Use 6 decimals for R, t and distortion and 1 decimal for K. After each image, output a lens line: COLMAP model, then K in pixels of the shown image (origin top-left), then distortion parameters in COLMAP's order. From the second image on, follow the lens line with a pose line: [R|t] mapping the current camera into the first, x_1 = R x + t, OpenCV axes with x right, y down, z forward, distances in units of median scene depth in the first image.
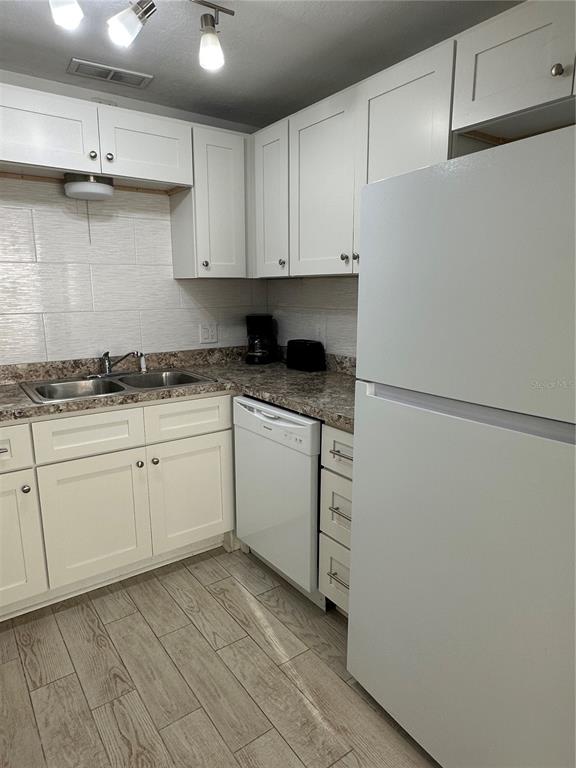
lens RADIAL K [[475.9, 0, 278.5], [0, 475.9, 385.6], [0, 0, 1]] dist [-0.001482, 0.001536]
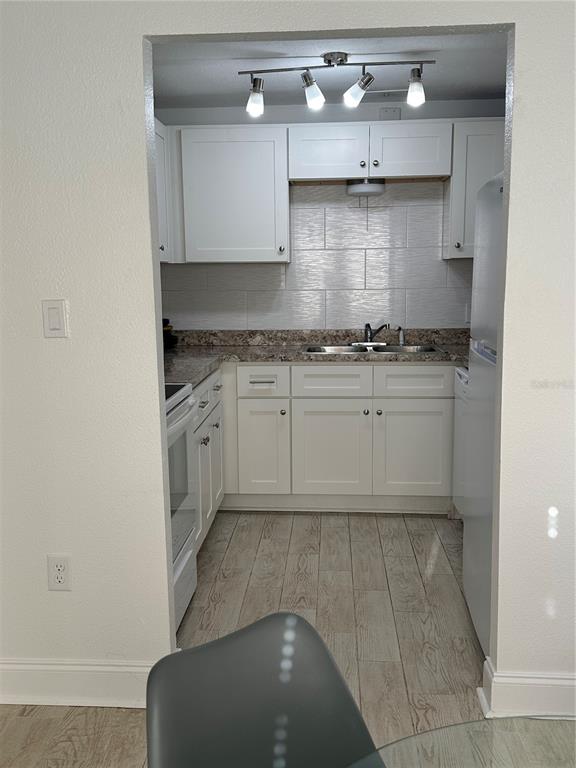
lens RADIAL K [[750.1, 0, 288.0], [0, 750.1, 384.0], [0, 0, 1]] dist [0.121558, -0.012054]
pose [[0.779243, 0.088035, -0.620508, 0.740029], [-0.116986, 0.993115, -0.006014, 0.126961], [0.615706, 0.077277, 0.784177, -0.642166]]
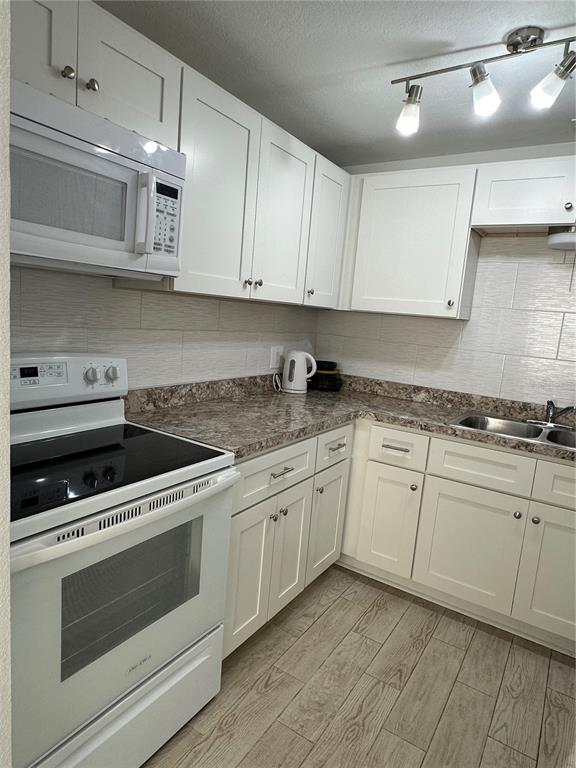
lens RADIAL K [[474.5, 0, 288.0], [0, 474.5, 384.0], [0, 0, 1]] dist [-0.000781, 0.000483]
pose [[0.374182, 0.170996, -0.911454, 0.362060], [-0.265711, 0.961414, 0.071286, -0.034557], [0.888473, 0.215509, 0.405180, 0.138839]]
